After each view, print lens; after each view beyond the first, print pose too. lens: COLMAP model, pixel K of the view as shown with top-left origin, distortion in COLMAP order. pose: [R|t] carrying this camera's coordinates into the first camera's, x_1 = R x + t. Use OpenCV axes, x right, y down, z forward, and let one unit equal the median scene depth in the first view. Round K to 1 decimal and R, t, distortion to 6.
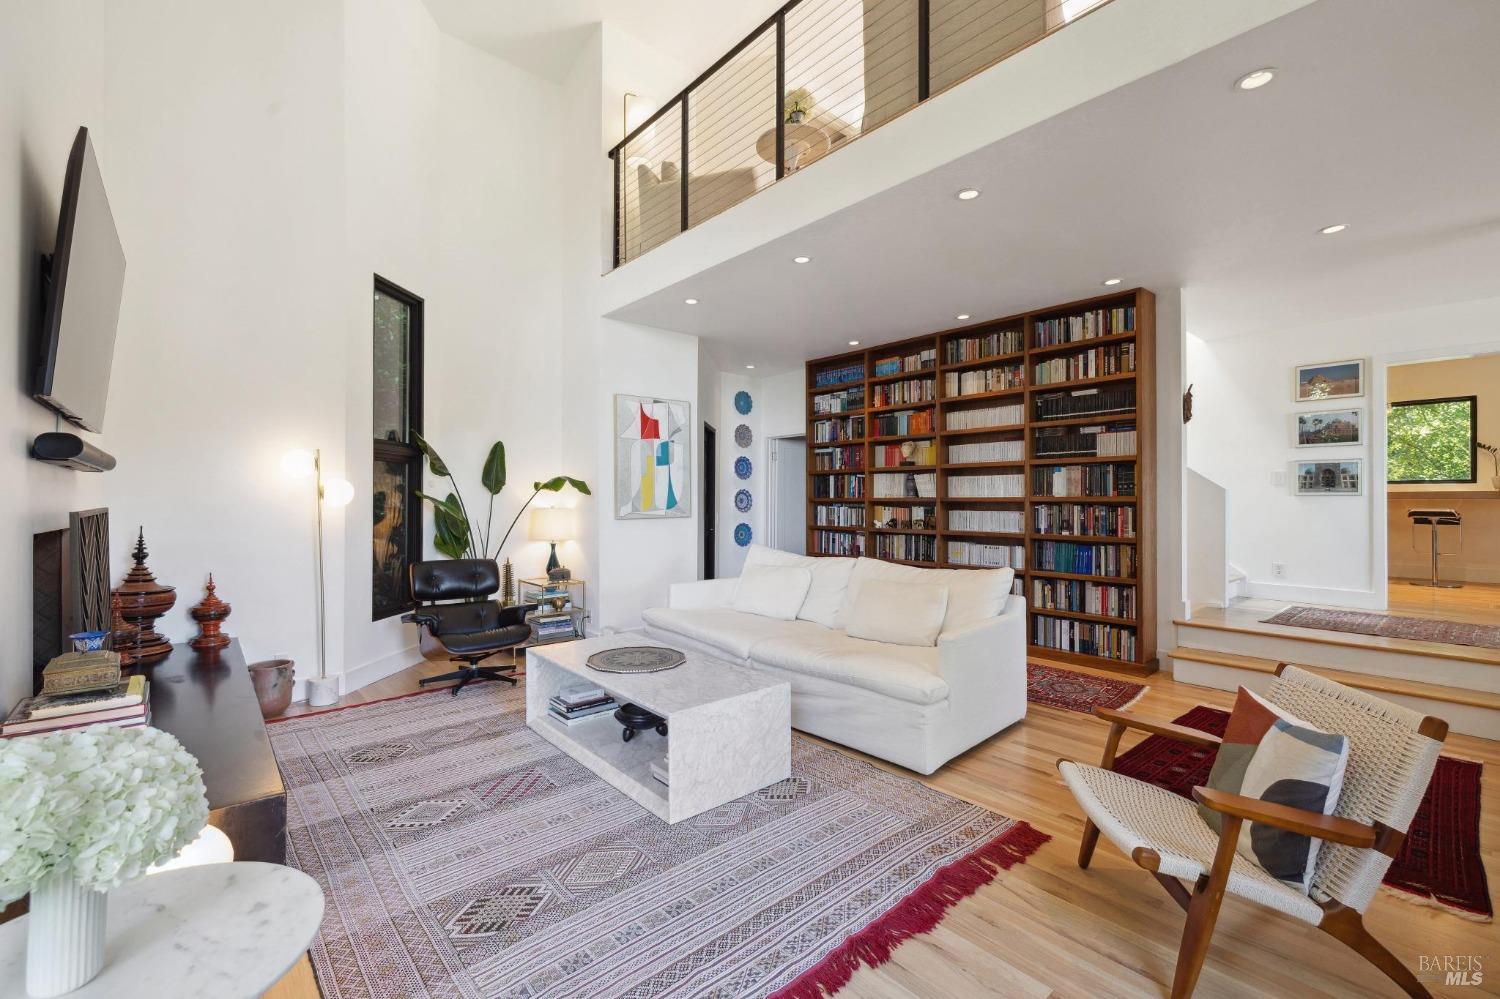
lens RADIAL K [[639.8, 0, 743.0], [0, 639.8, 491.9], [0, 0, 1]] dist [-0.000482, -0.000015]
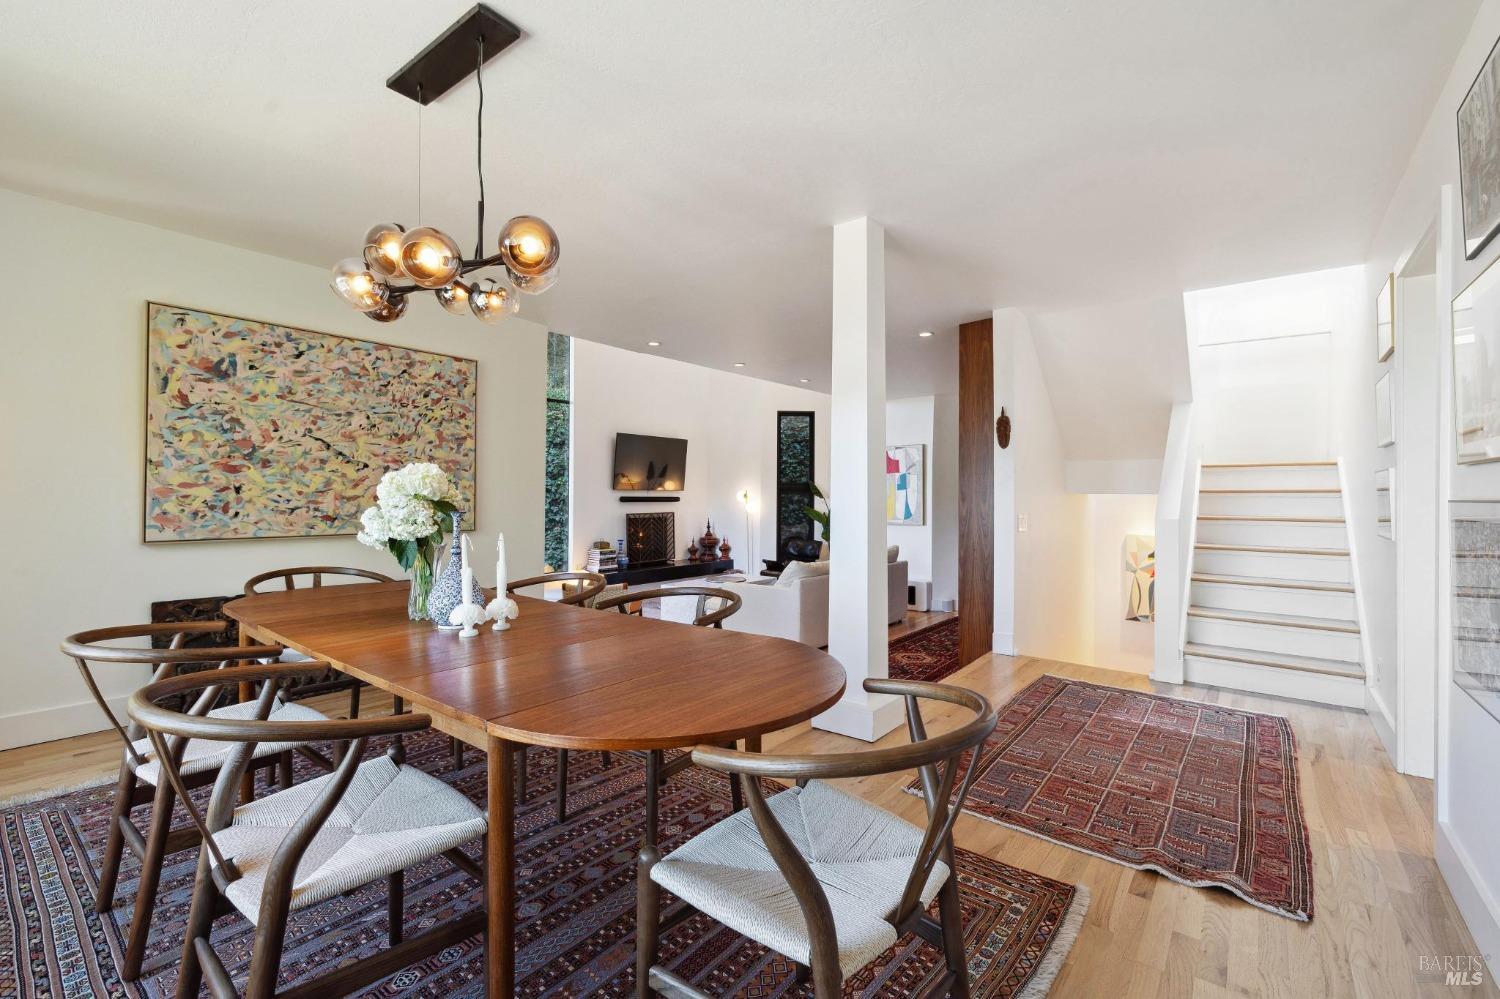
lens RADIAL K [[639.8, 0, 743.0], [0, 639.8, 491.9], [0, 0, 1]] dist [-0.000482, -0.000015]
pose [[0.183825, -0.006601, -0.982937, 1.489620], [0.008086, 0.999954, -0.005203, -0.037280], [0.982926, -0.006992, 0.183870, 0.417711]]
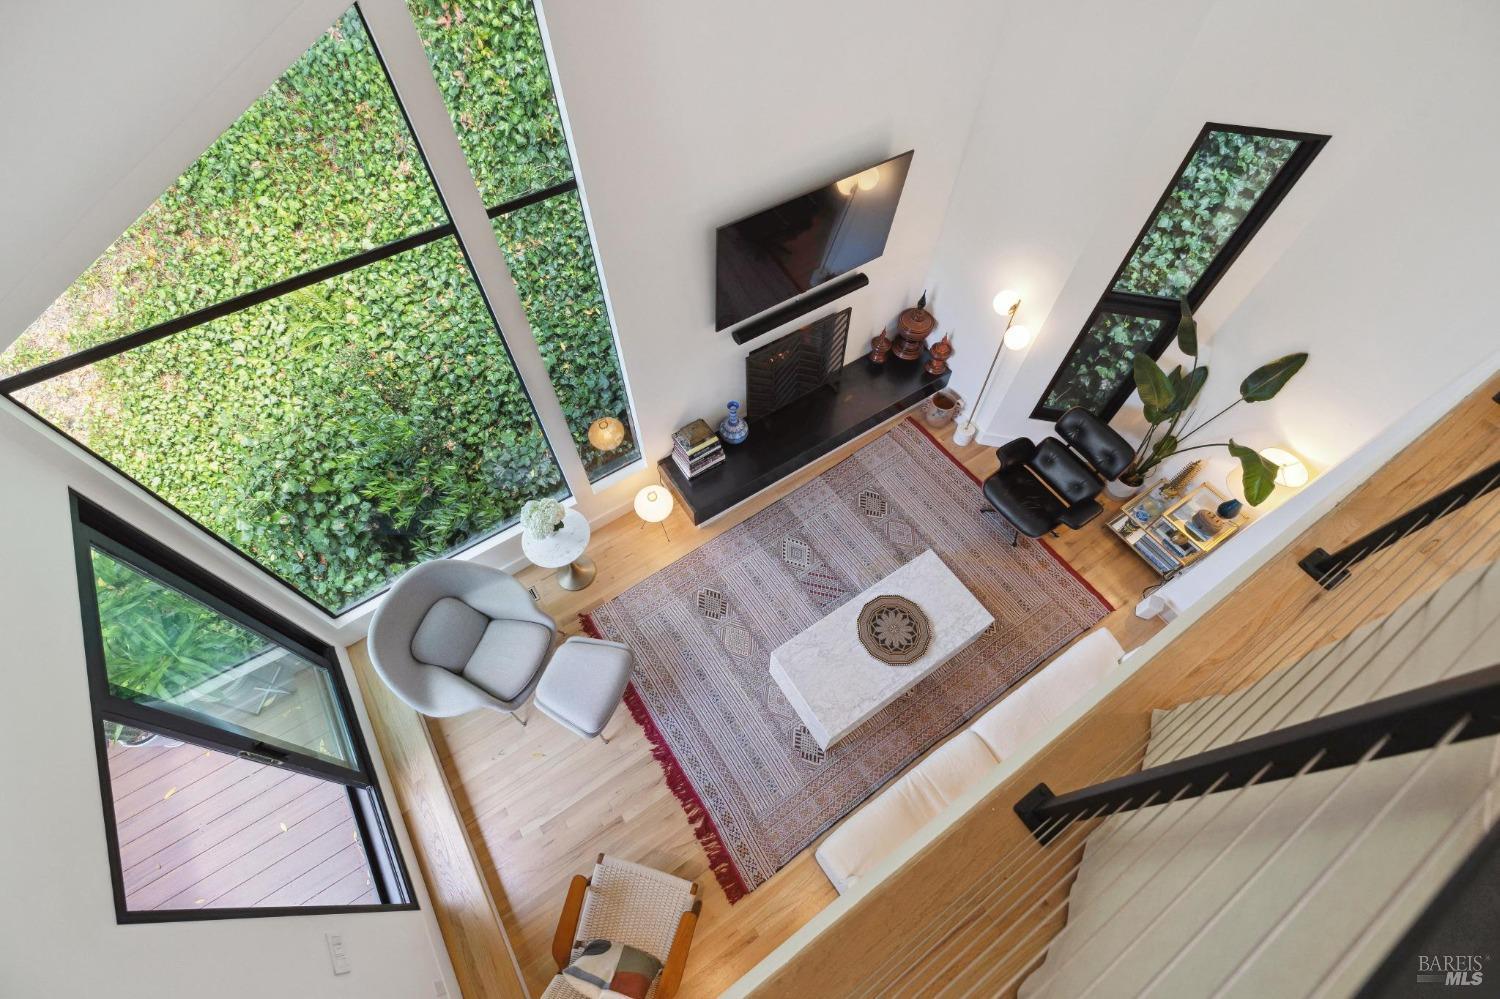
lens RADIAL K [[647.3, 0, 750.0], [0, 647.3, 499.5], [0, 0, 1]] dist [0.000898, 0.000102]
pose [[-0.127466, 0.847122, -0.515884, 0.224433], [0.007468, 0.520932, 0.853566, -0.688064], [0.991815, 0.104947, -0.072728, 0.524795]]
